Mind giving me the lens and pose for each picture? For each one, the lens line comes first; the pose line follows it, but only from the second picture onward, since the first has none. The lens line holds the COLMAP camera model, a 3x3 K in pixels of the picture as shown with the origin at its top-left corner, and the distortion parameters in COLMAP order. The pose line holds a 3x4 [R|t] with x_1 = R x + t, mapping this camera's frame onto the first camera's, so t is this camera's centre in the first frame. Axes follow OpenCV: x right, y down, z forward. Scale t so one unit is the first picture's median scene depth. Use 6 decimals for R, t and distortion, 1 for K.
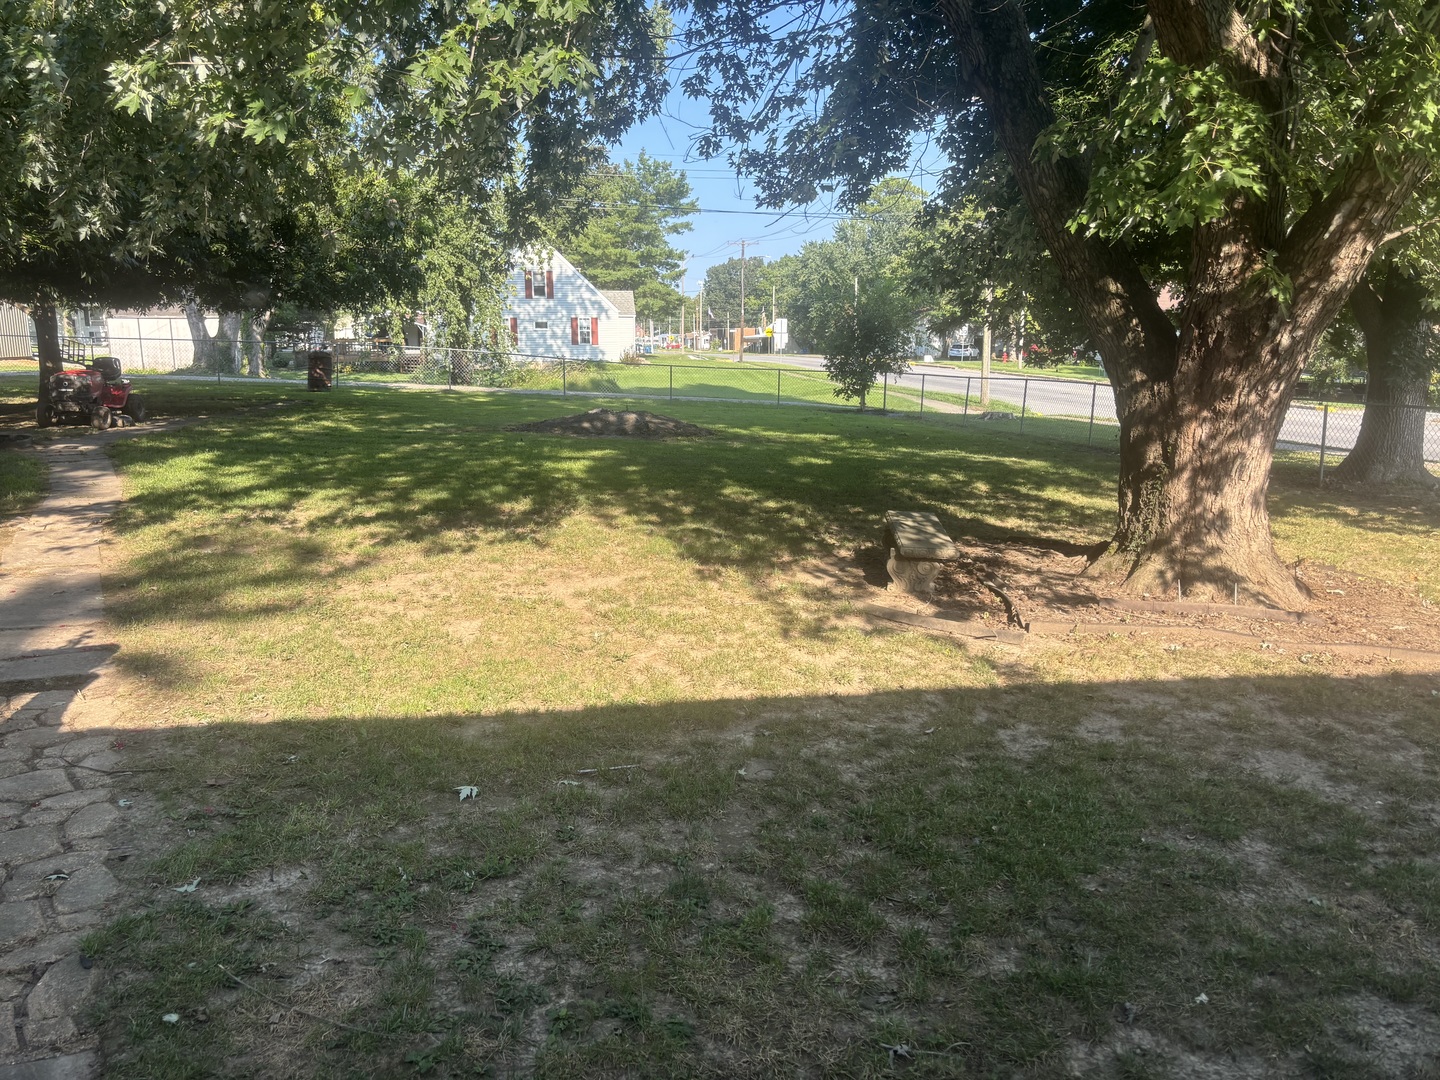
lens RADIAL K [[1087.2, 0, 720.2], [0, 1087.2, 540.3], [0, 0, 1]] dist [0.034151, -0.004566]
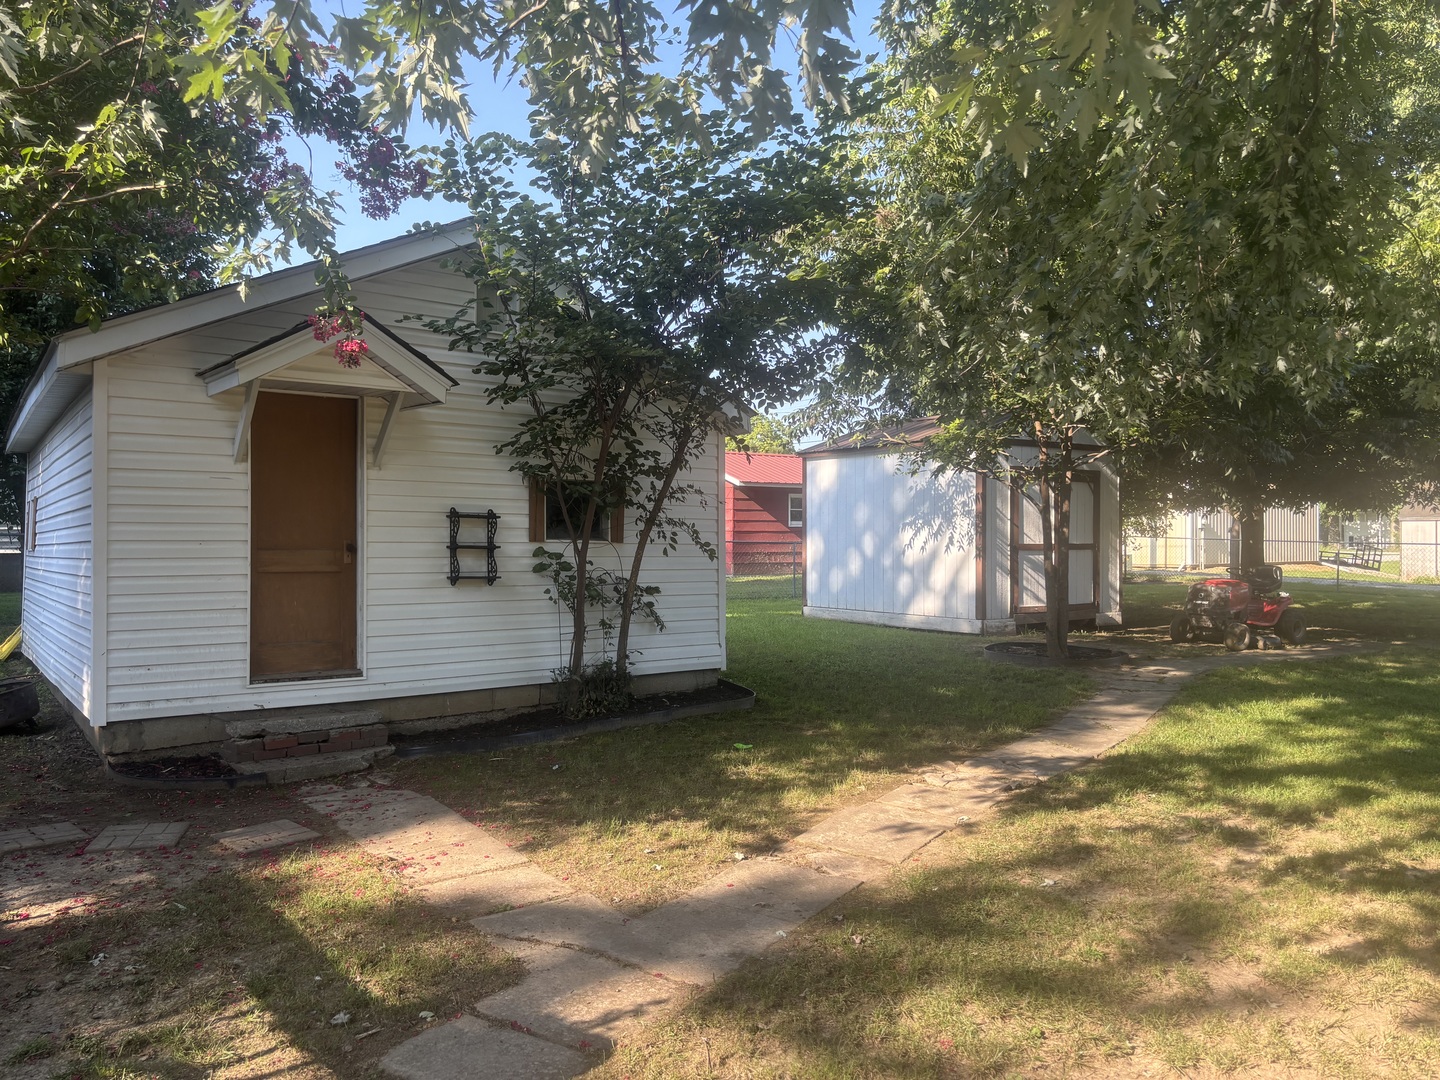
lens RADIAL K [[1087.2, 0, 720.2], [0, 1087.2, 541.7], [0, 0, 1]] dist [0.034151, -0.004566]
pose [[0.468215, 0.000190, -0.883615, -0.005487], [-0.160542, 0.983375, -0.084857, -0.048273], [0.868908, 0.181588, 0.460461, 0.255811]]
